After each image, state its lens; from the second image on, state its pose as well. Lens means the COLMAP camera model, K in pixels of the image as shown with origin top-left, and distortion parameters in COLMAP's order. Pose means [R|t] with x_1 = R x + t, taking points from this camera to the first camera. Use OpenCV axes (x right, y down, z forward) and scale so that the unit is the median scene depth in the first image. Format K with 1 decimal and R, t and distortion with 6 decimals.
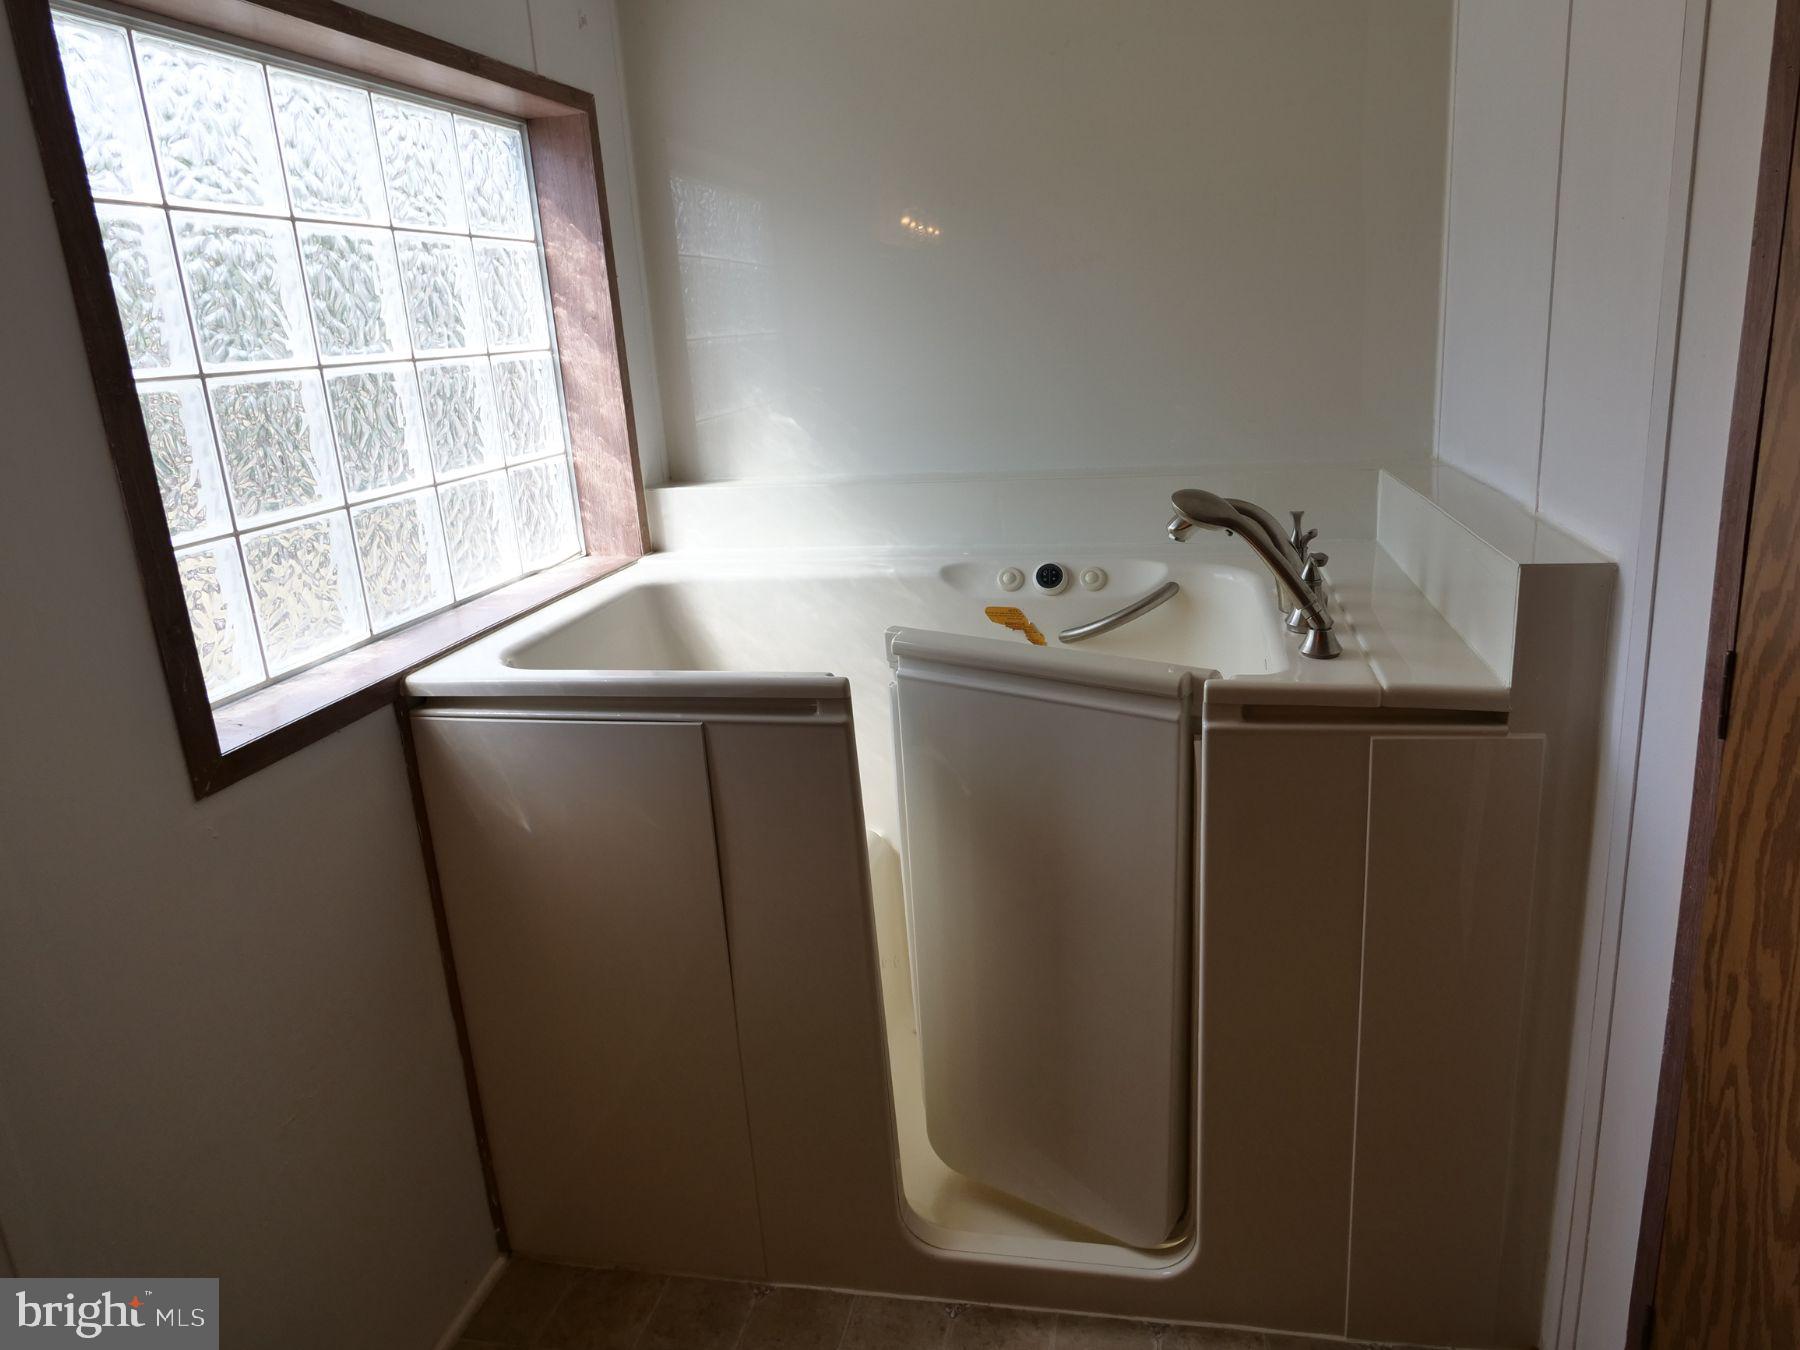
lens RADIAL K [[1163.5, 0, 1001.0], [0, 1163.5, 670.4], [0, 0, 1]] dist [-0.017762, -0.000995]
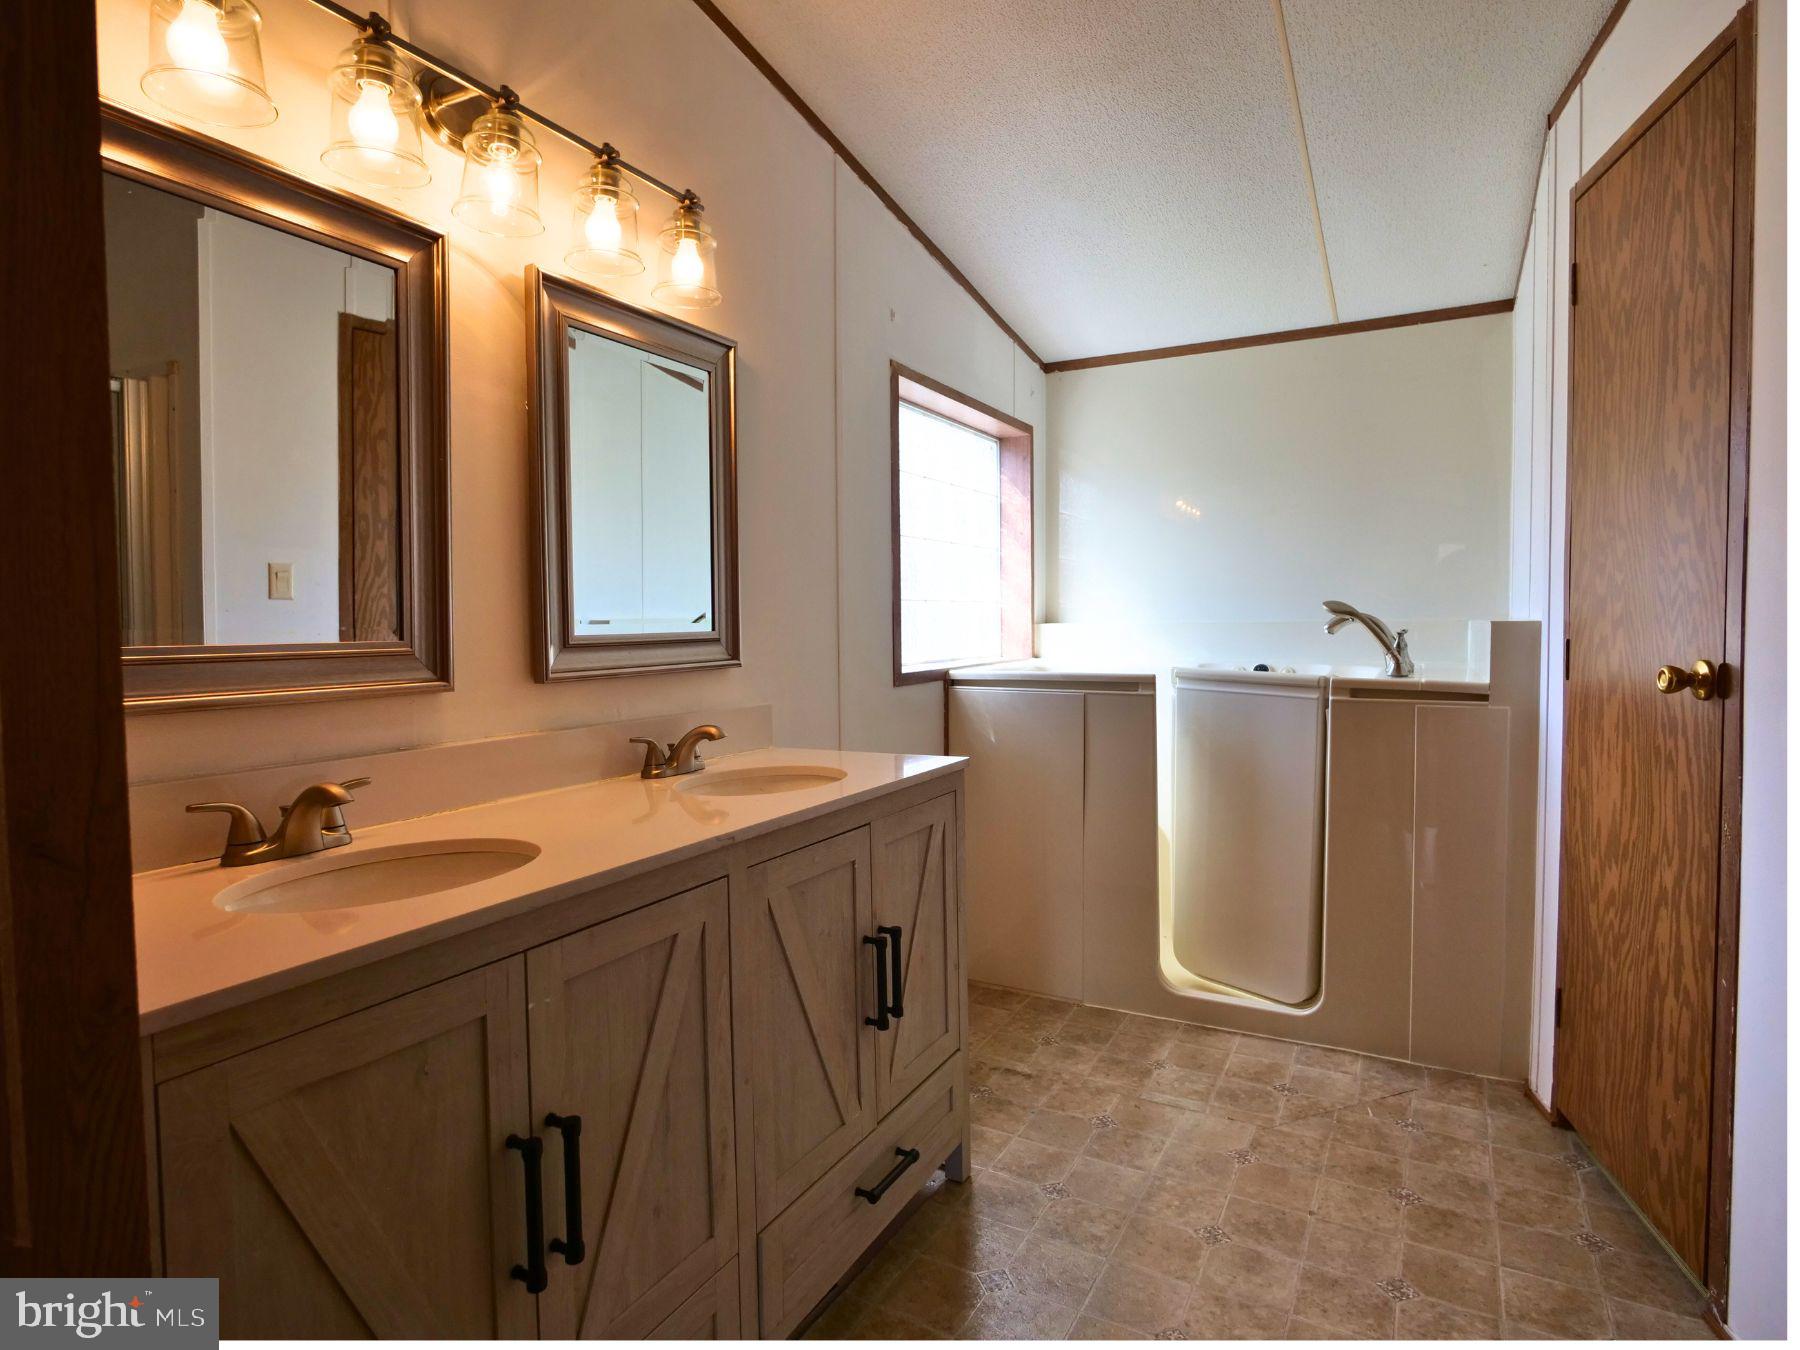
lens RADIAL K [[984.8, 0, 908.5], [0, 984.8, 663.1], [0, 0, 1]] dist [-0.015289, 0.005610]
pose [[0.944391, 0.049017, -0.325149, 0.026952], [-0.119604, 0.972301, -0.200811, 0.382200], [0.306300, 0.228534, 0.924096, -0.780714]]
